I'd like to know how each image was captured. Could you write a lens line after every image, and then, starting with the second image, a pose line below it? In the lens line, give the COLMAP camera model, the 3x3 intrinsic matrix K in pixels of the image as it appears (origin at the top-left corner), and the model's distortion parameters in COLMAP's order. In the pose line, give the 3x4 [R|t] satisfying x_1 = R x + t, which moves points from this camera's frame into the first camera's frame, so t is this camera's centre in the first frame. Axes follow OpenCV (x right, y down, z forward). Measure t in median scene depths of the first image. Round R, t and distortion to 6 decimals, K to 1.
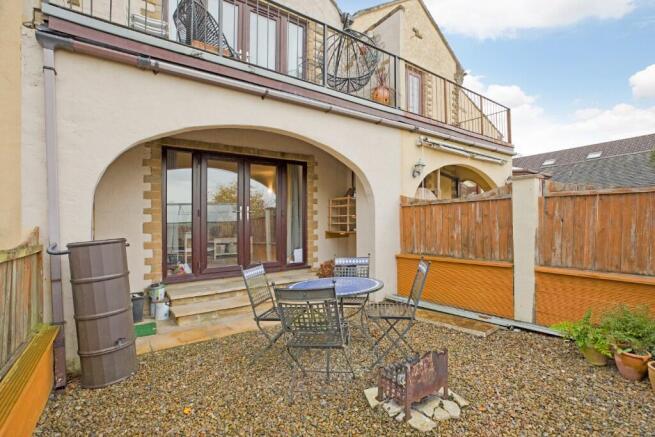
lens RADIAL K [[308.6, 0, 332.0], [0, 308.6, 213.2], [0, 0, 1]] dist [-0.027088, 0.000303]
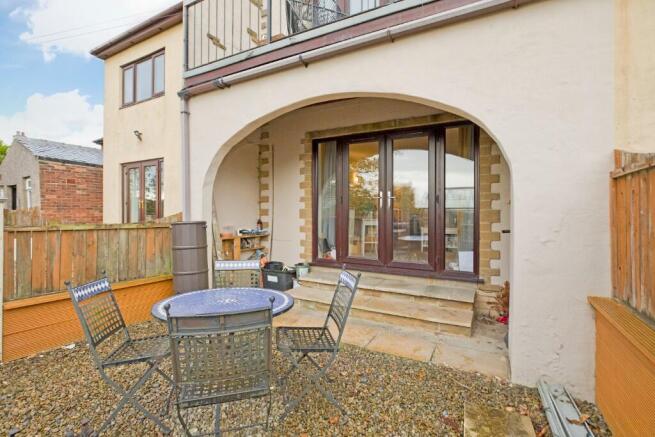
lens RADIAL K [[314.6, 0, 325.9], [0, 314.6, 203.4], [0, 0, 1]] dist [0.000375, 0.000178]
pose [[0.409169, -0.000338, -0.912459, 0.490910], [0.019141, 0.999783, 0.008213, 0.000364], [0.912258, -0.020826, 0.409086, 0.560933]]
